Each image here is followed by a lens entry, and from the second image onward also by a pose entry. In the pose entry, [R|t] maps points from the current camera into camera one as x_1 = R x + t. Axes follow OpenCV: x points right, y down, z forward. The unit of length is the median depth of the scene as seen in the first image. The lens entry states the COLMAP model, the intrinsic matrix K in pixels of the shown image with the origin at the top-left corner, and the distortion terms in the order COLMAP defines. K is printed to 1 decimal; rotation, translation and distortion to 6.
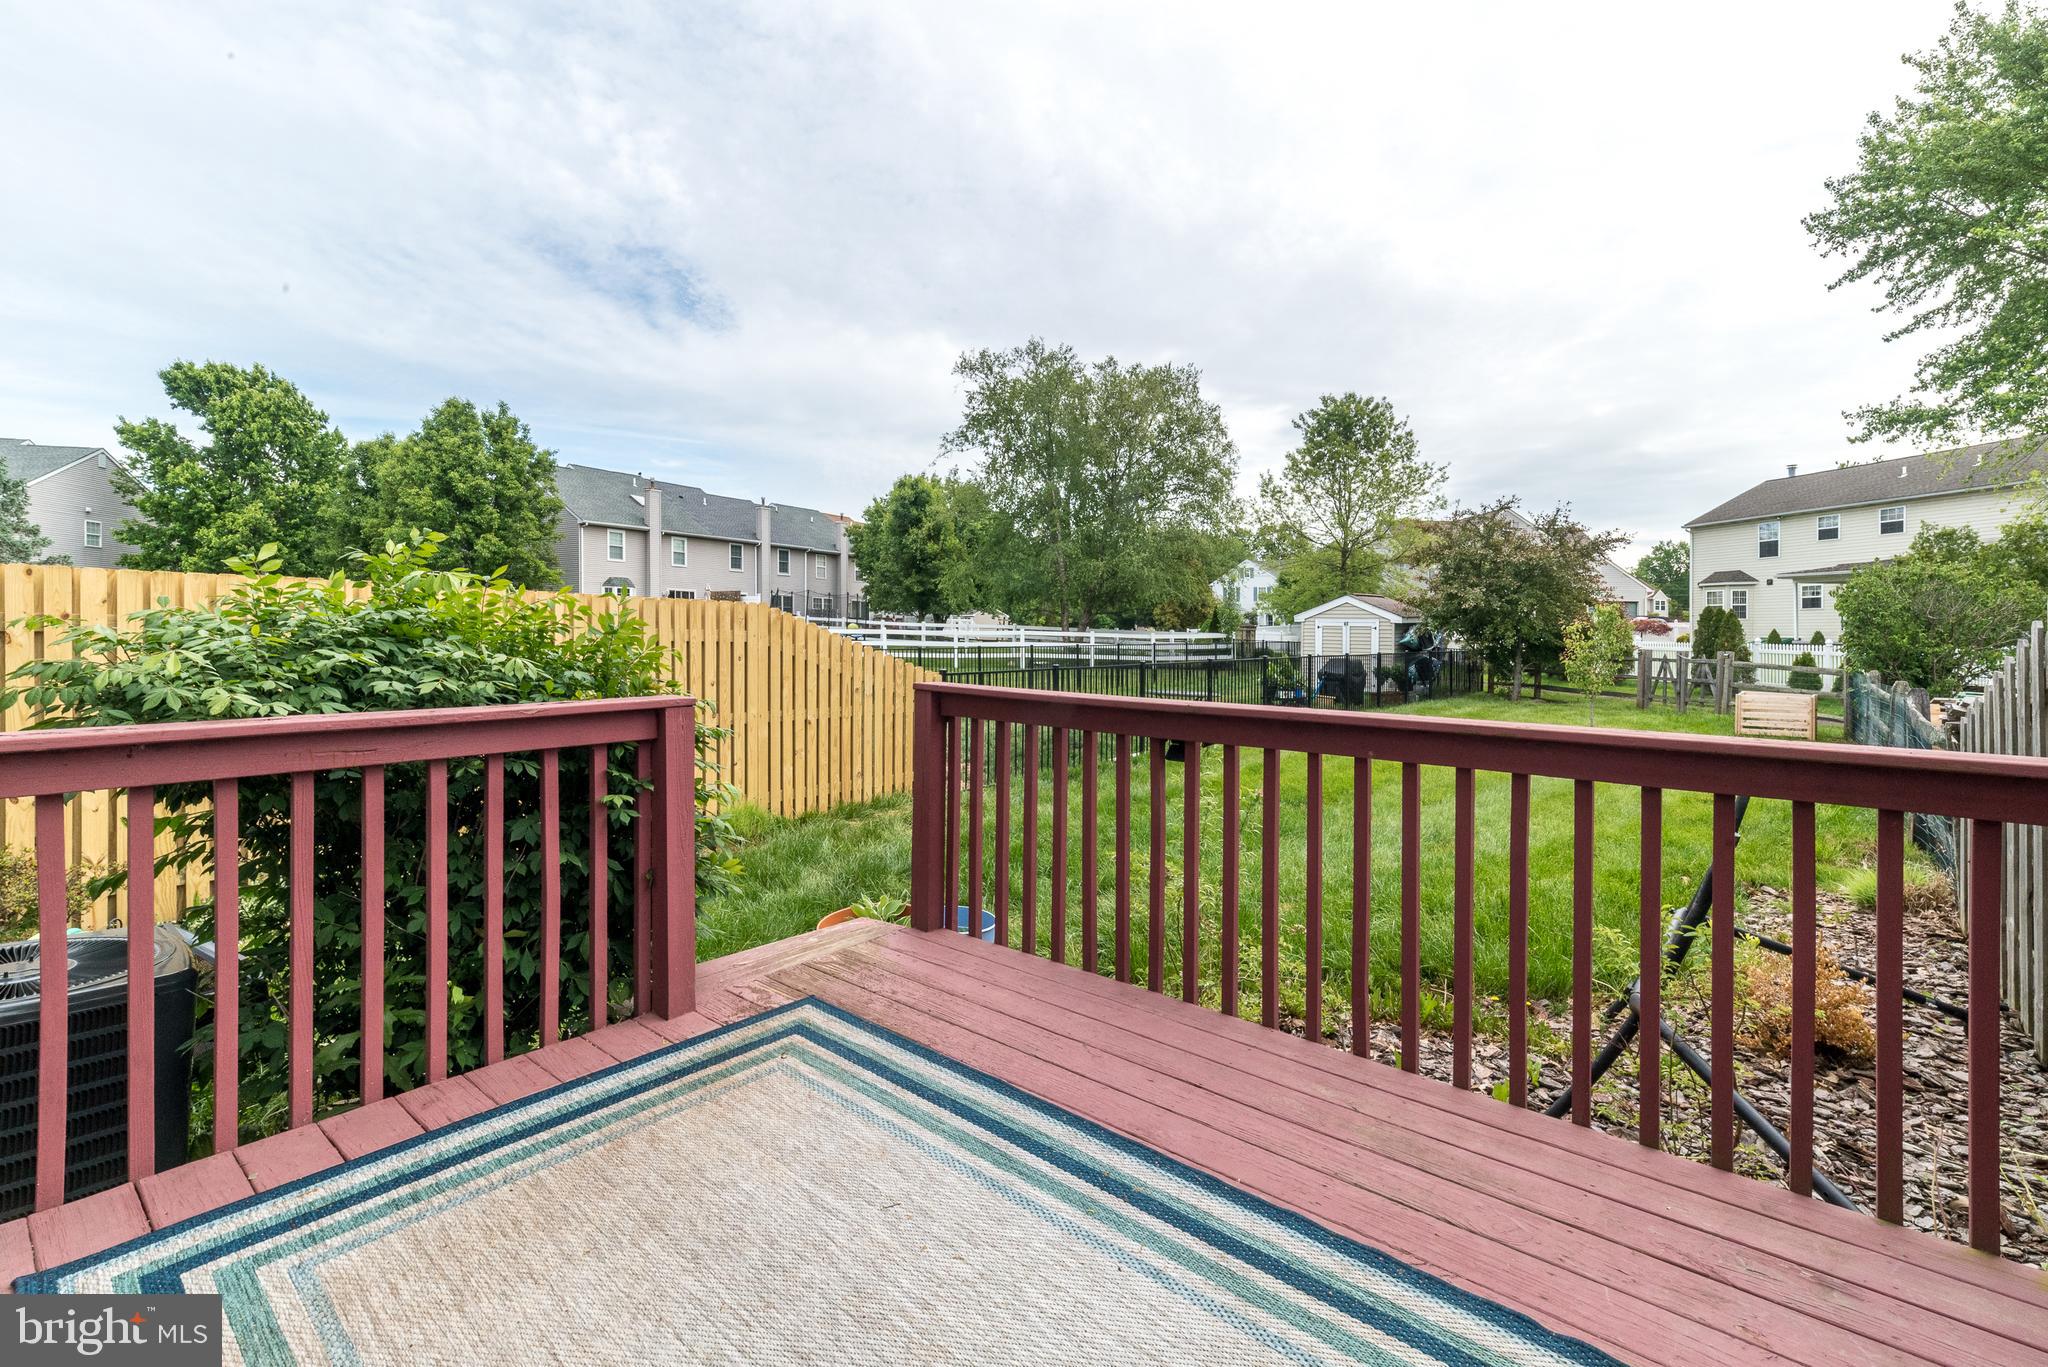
lens RADIAL K [[899.8, 0, 1015.7], [0, 899.8, 640.2], [0, 0, 1]] dist [0.003007, -0.000490]
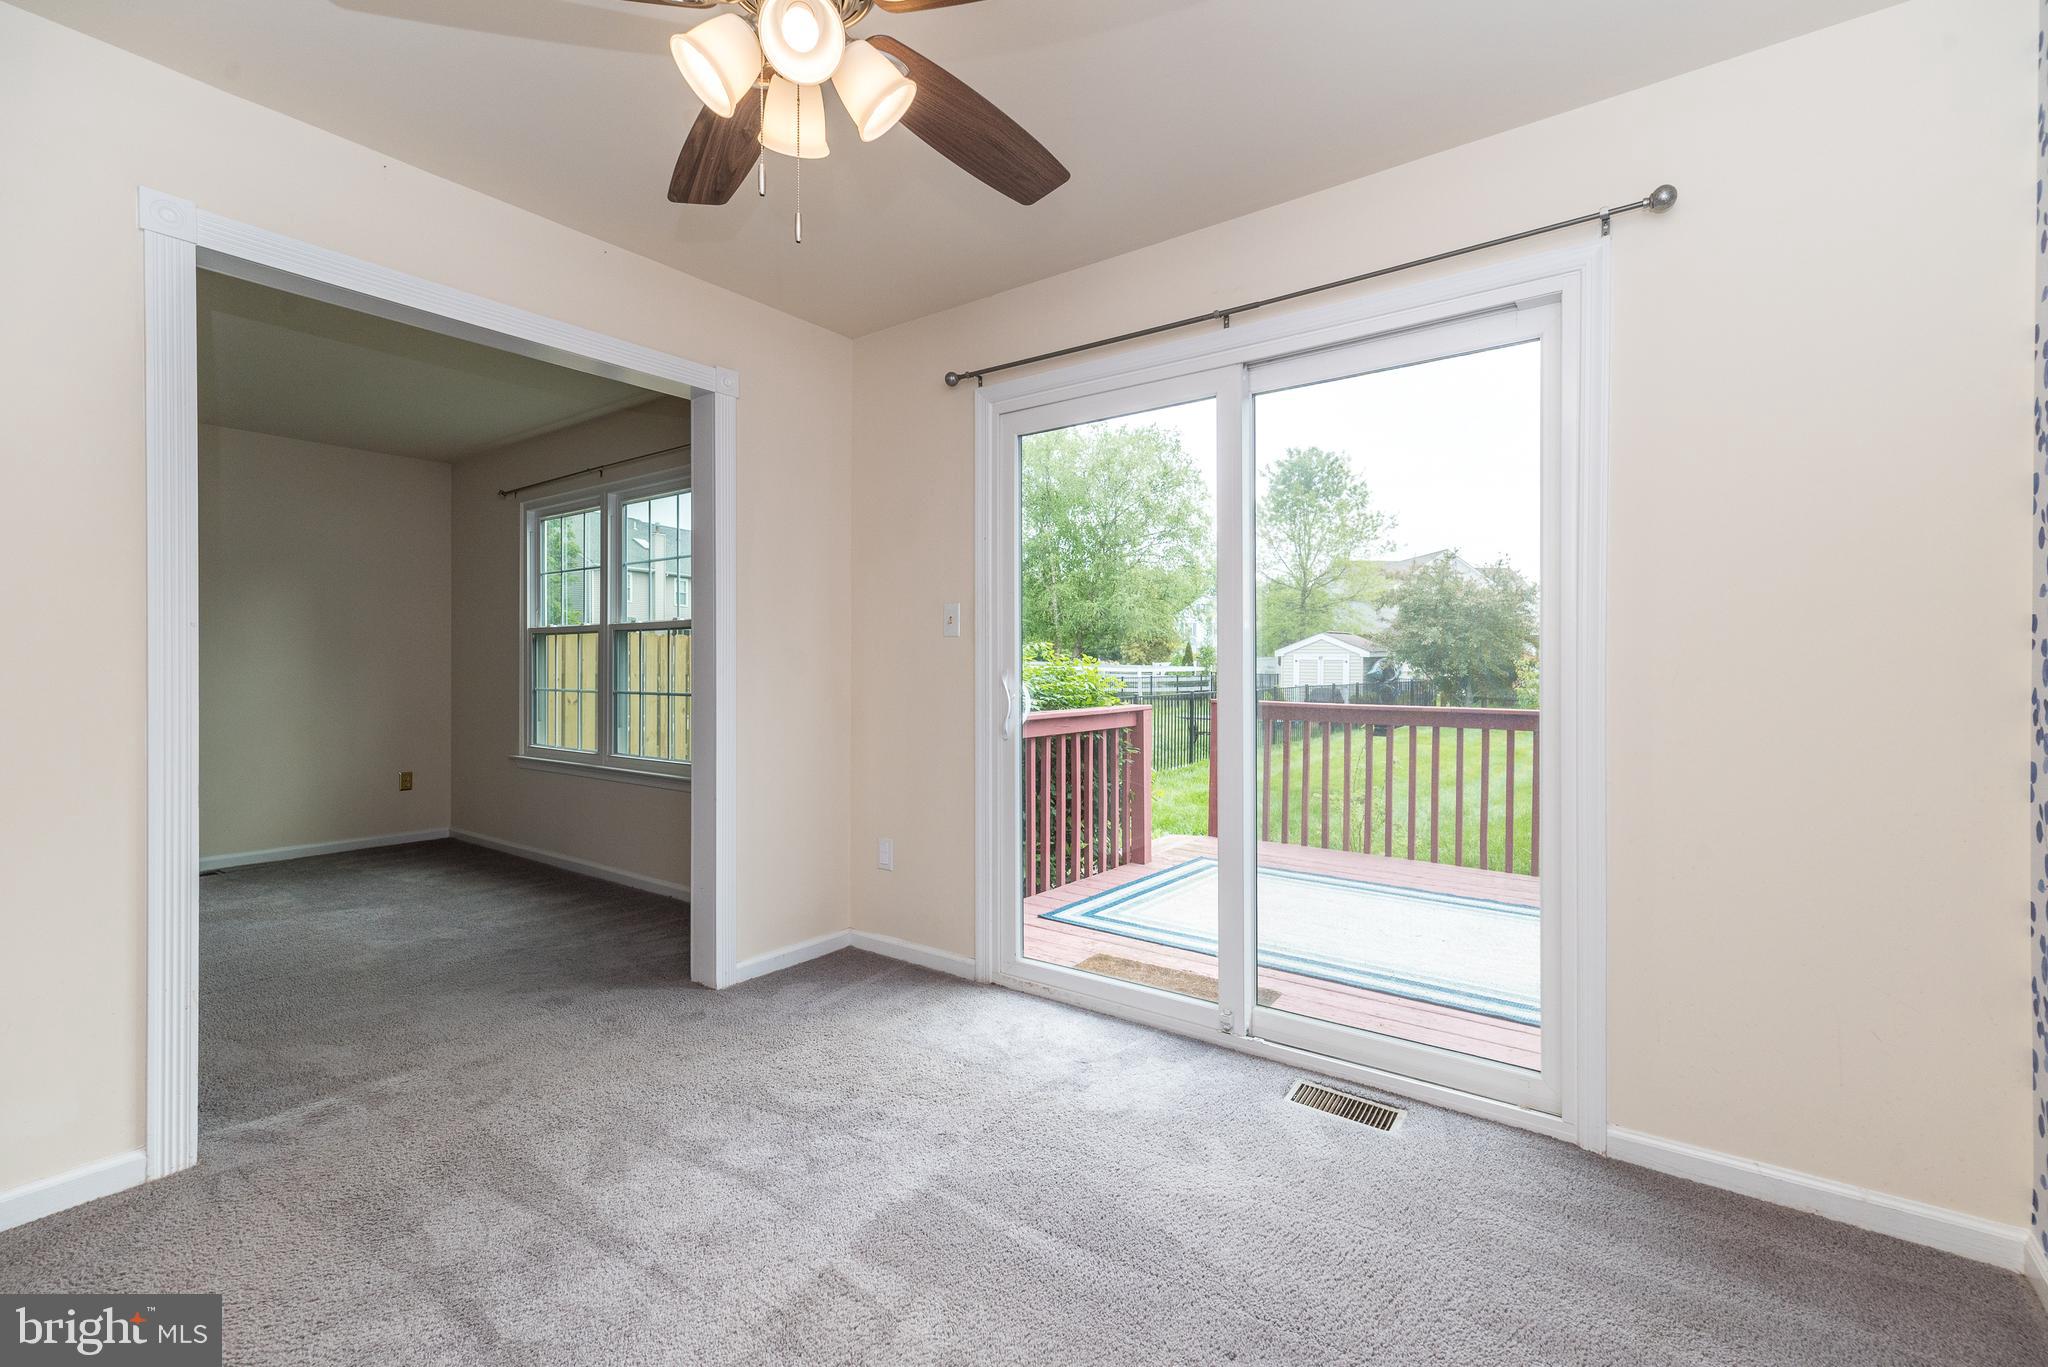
lens RADIAL K [[899.8, 0, 1026.2], [0, 899.8, 682.0], [0, 0, 1]] dist [0.003007, -0.000490]
pose [[0.997348, -0.008760, 0.072247, -0.066275], [0.008146, 0.999928, 0.008784, -0.000745], [-0.072318, -0.008172, 0.997348, -0.083507]]
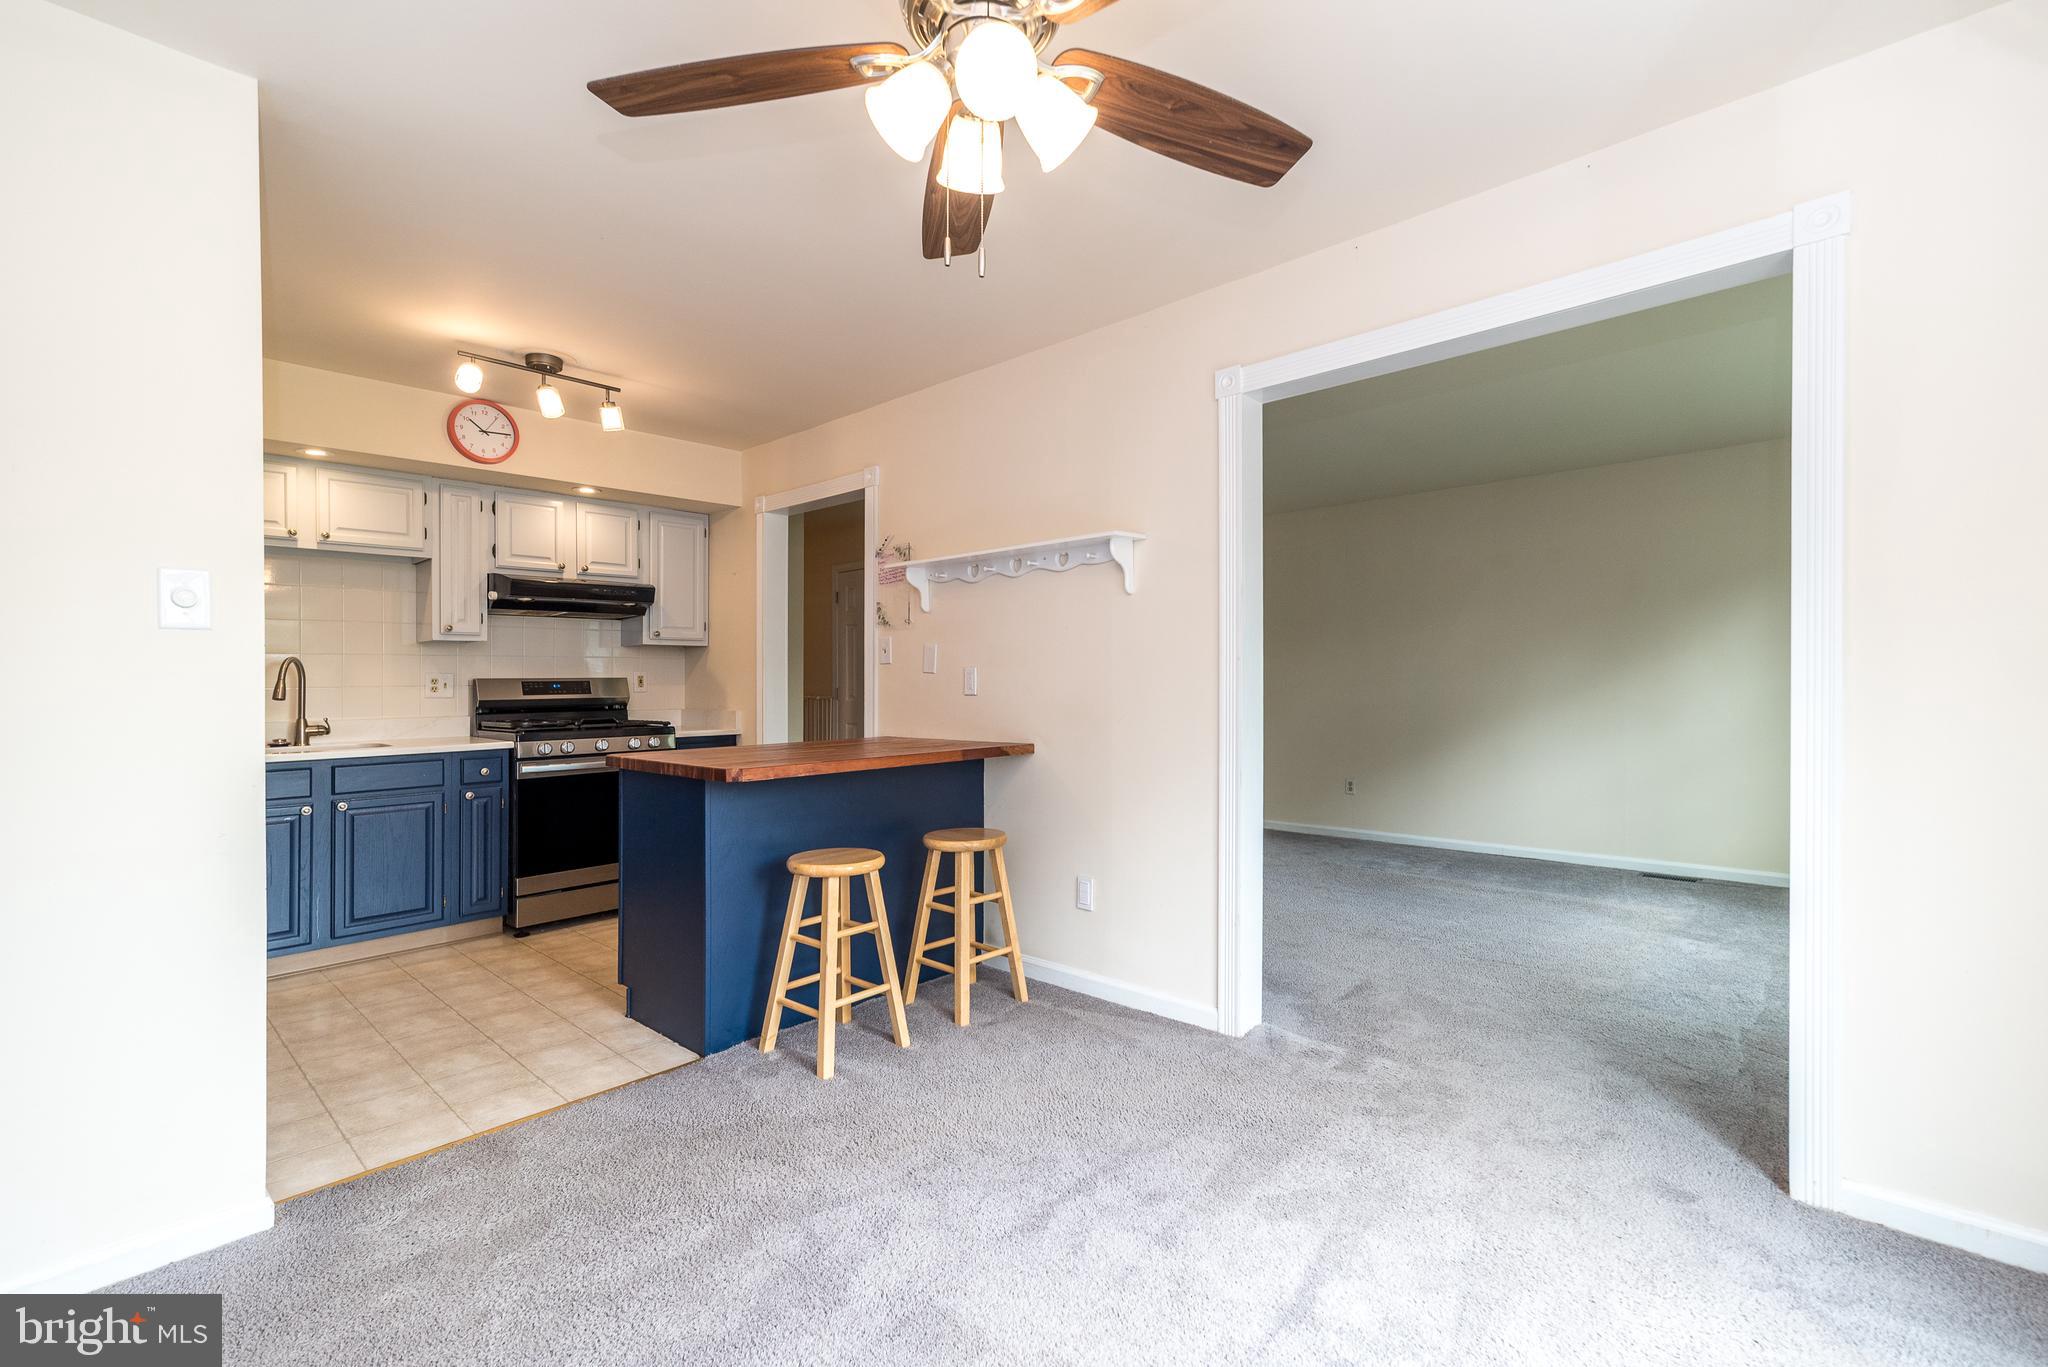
lens RADIAL K [[899.8, 0, 1031.8], [0, 899.8, 689.4], [0, 0, 1]] dist [0.003007, -0.000490]
pose [[-0.041982, -0.003536, -0.999112, -0.034775], [0.001942, 0.999992, -0.003621, -0.001337], [0.999116, -0.002093, -0.041974, -0.041184]]
